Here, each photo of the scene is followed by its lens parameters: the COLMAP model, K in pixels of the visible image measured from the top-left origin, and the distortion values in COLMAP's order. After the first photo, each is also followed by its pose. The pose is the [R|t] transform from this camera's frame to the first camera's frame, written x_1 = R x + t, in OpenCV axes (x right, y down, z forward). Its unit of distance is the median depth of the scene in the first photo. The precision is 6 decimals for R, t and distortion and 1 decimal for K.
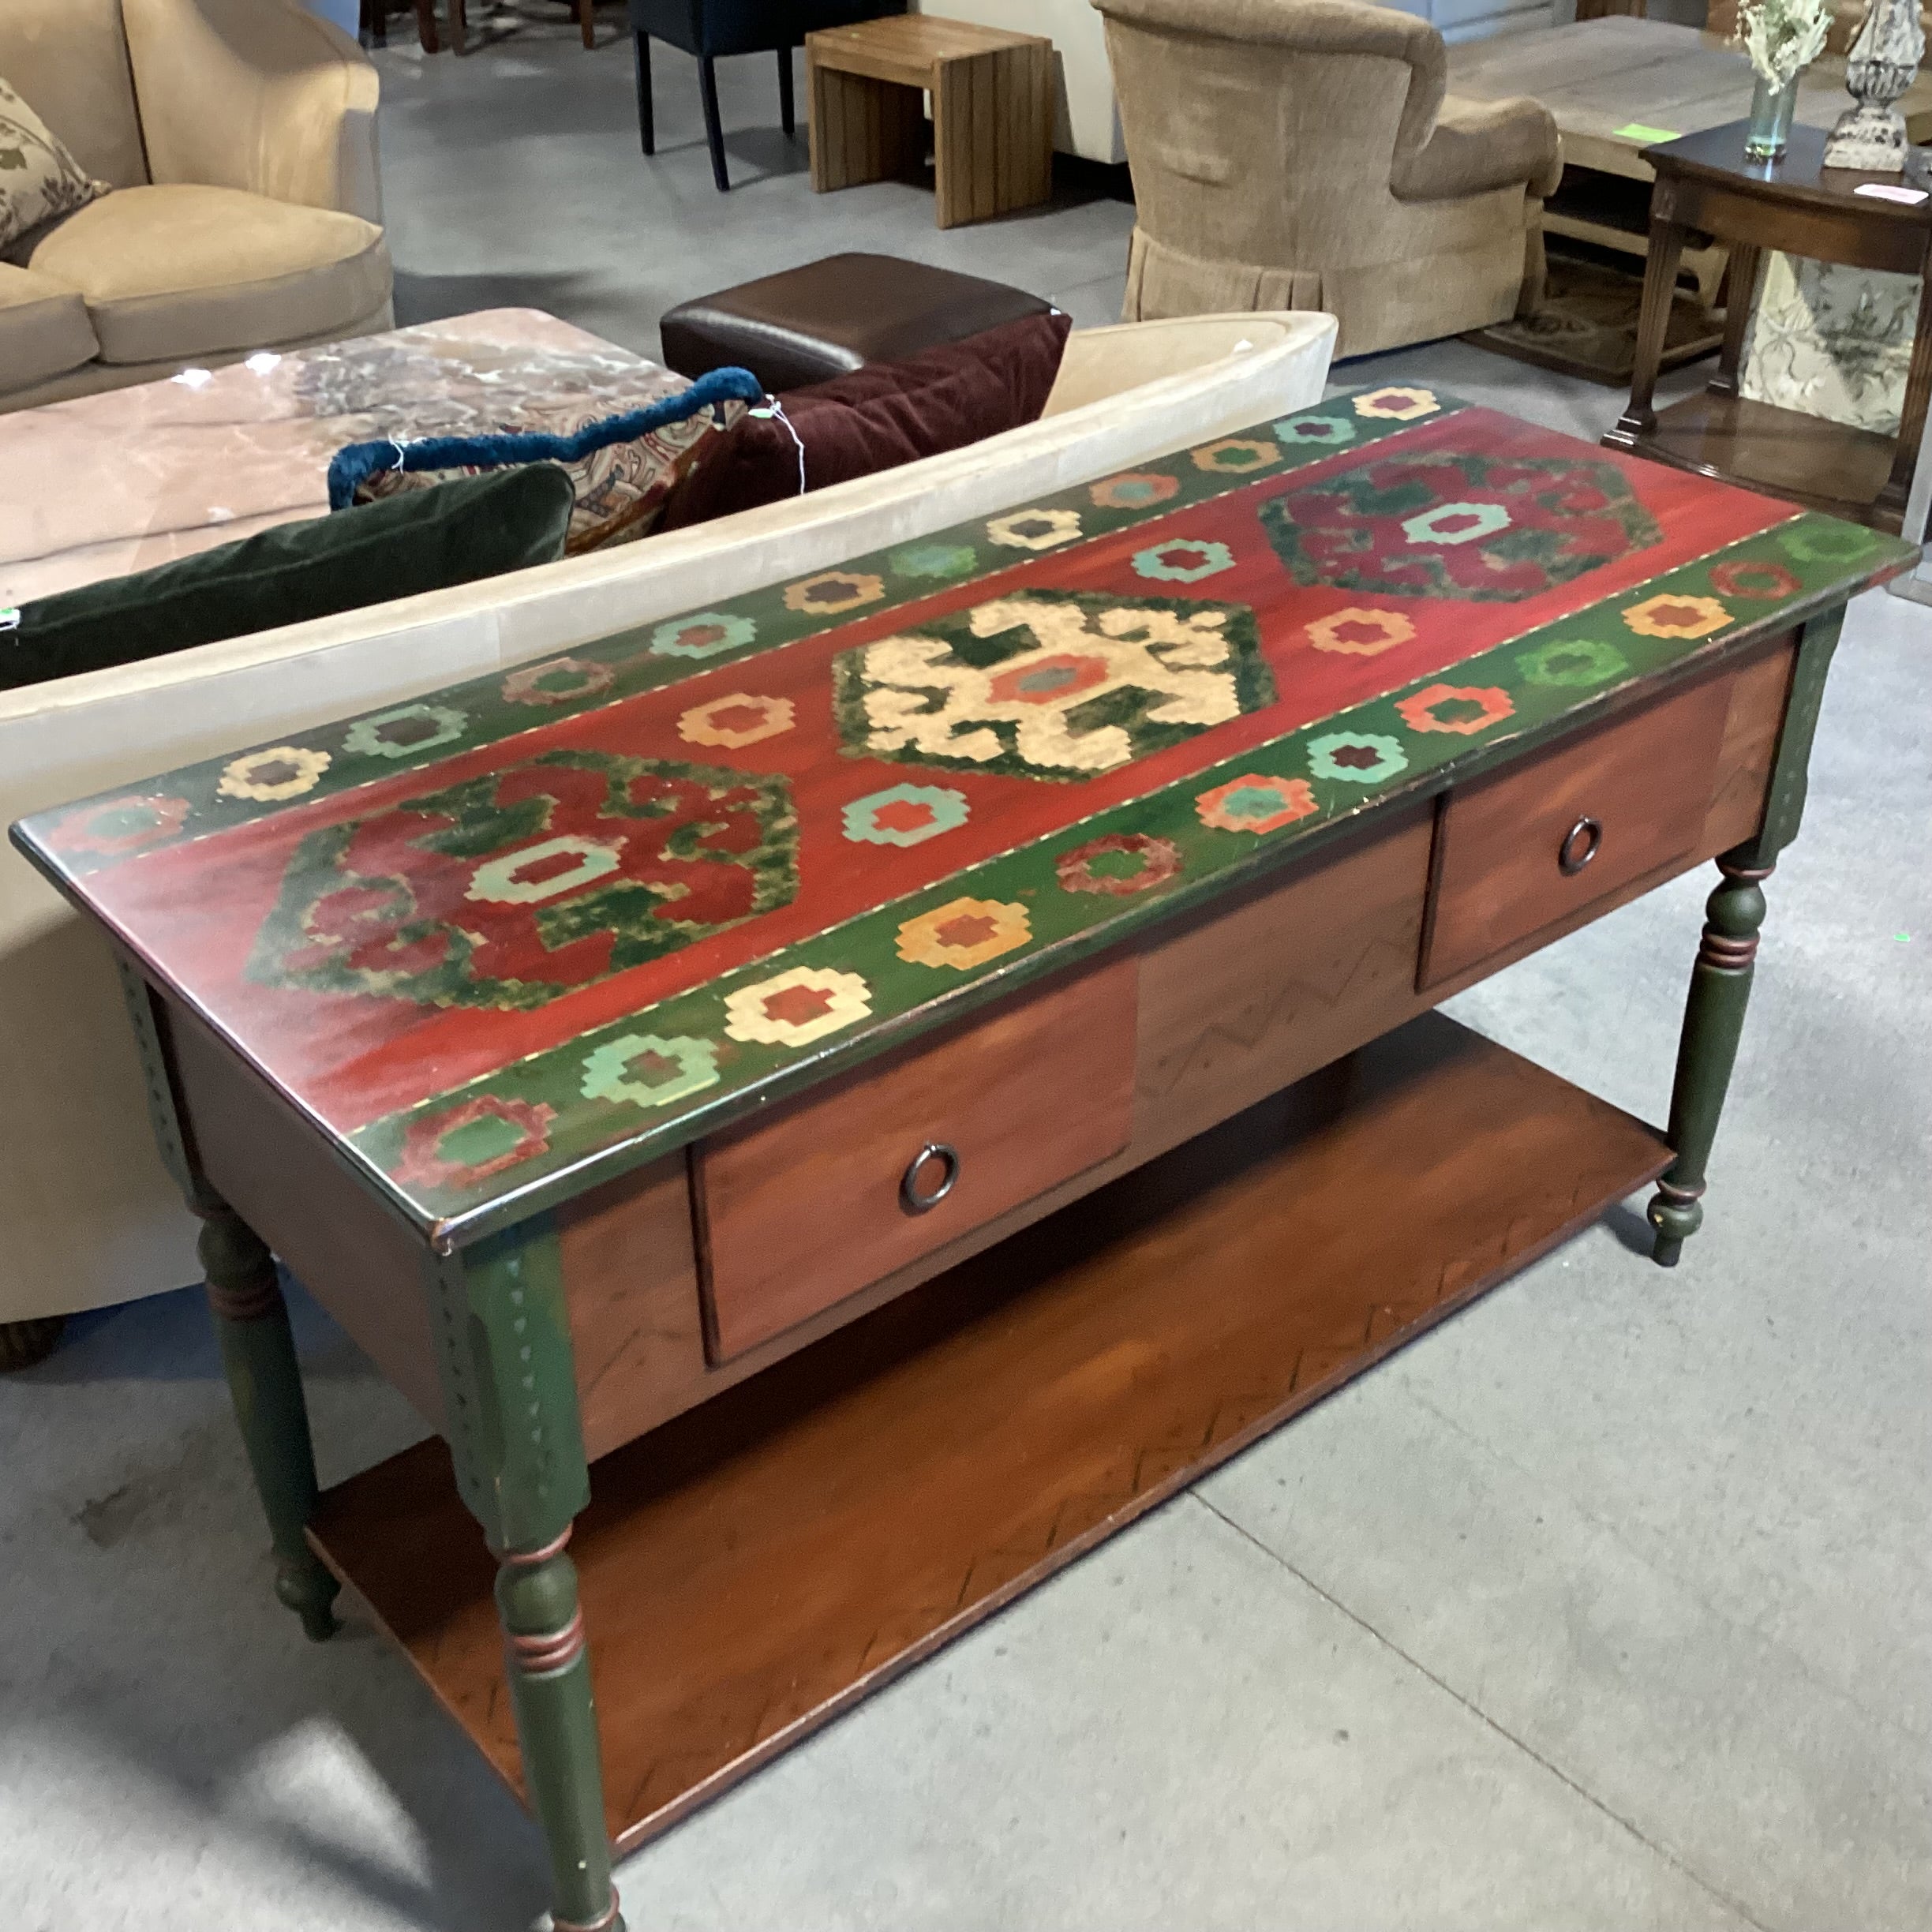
lens RADIAL K [[2320.1, 0, 965.8], [0, 2320.1, 941.6], [0, 0, 1]] dist [0.133858, -0.282425]
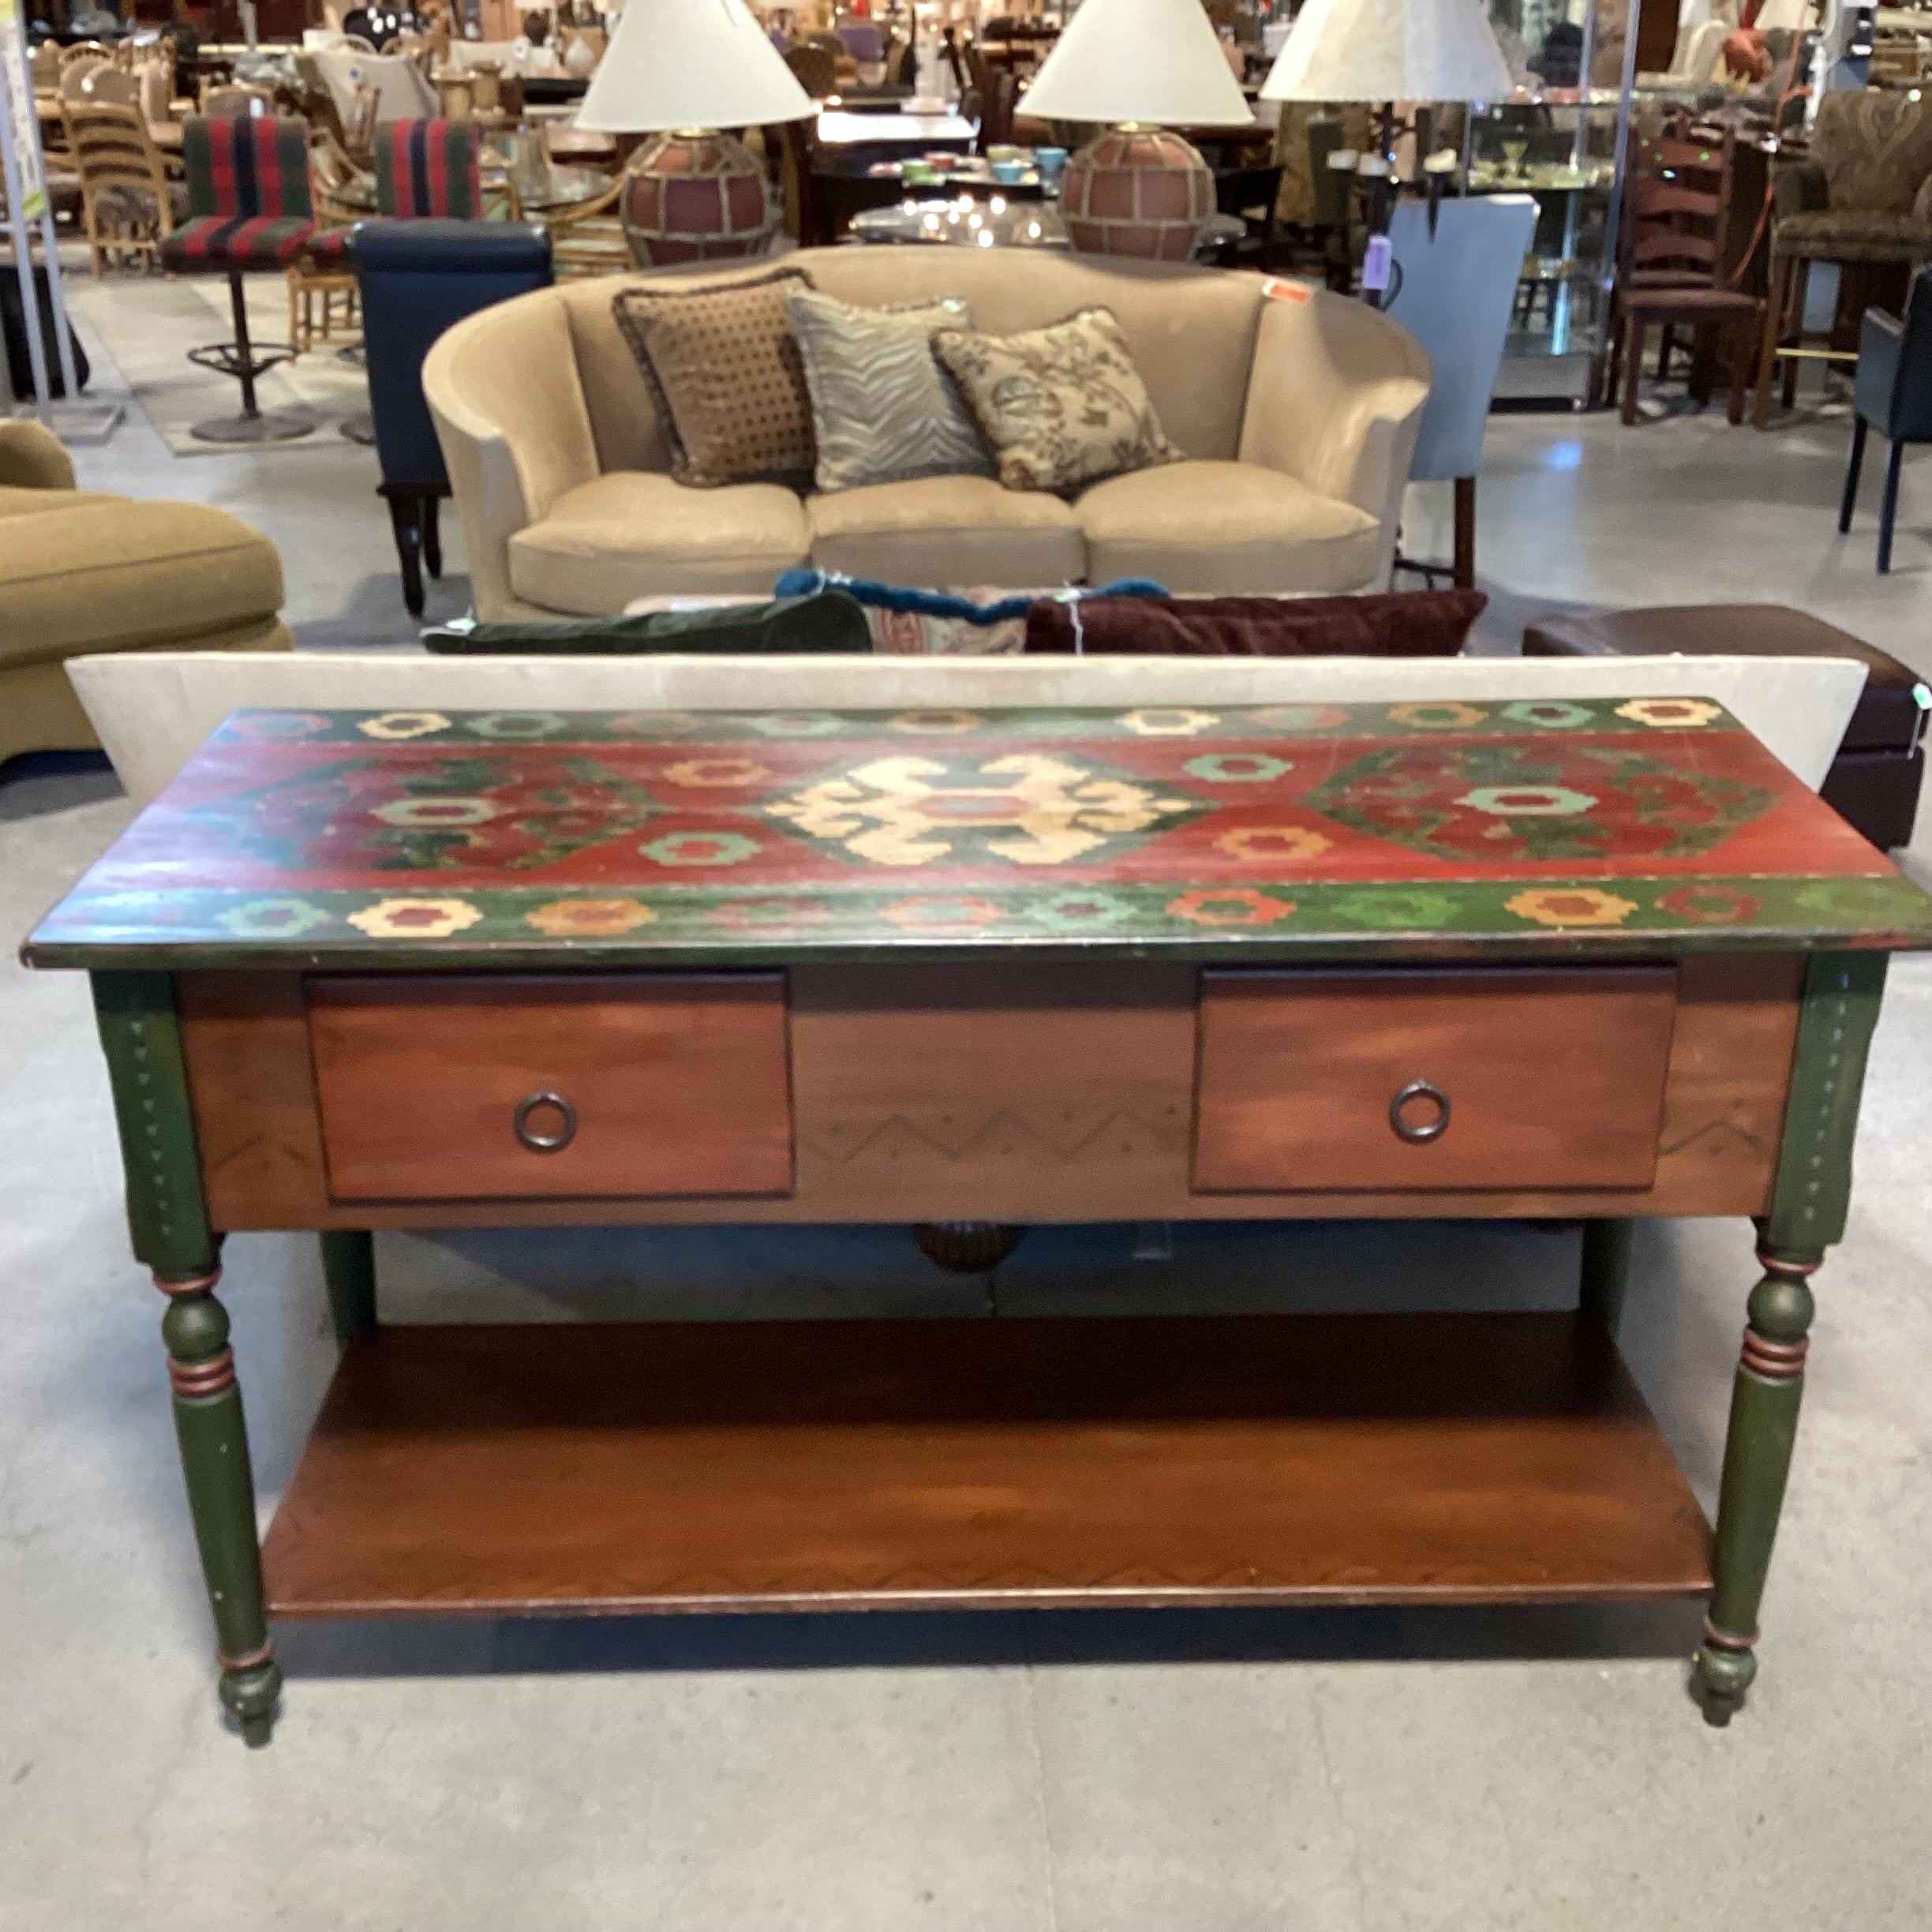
lens RADIAL K [[2344.6, 0, 969.9], [0, 2344.6, 935.3], [0, 0, 1]] dist [0.153081, -0.382876]
pose [[0.782514, 0.244247, -0.572726, 0.640401], [-0.332988, 0.941413, -0.053481, 0.003923], [0.526109, 0.232561, 0.818000, 0.092013]]
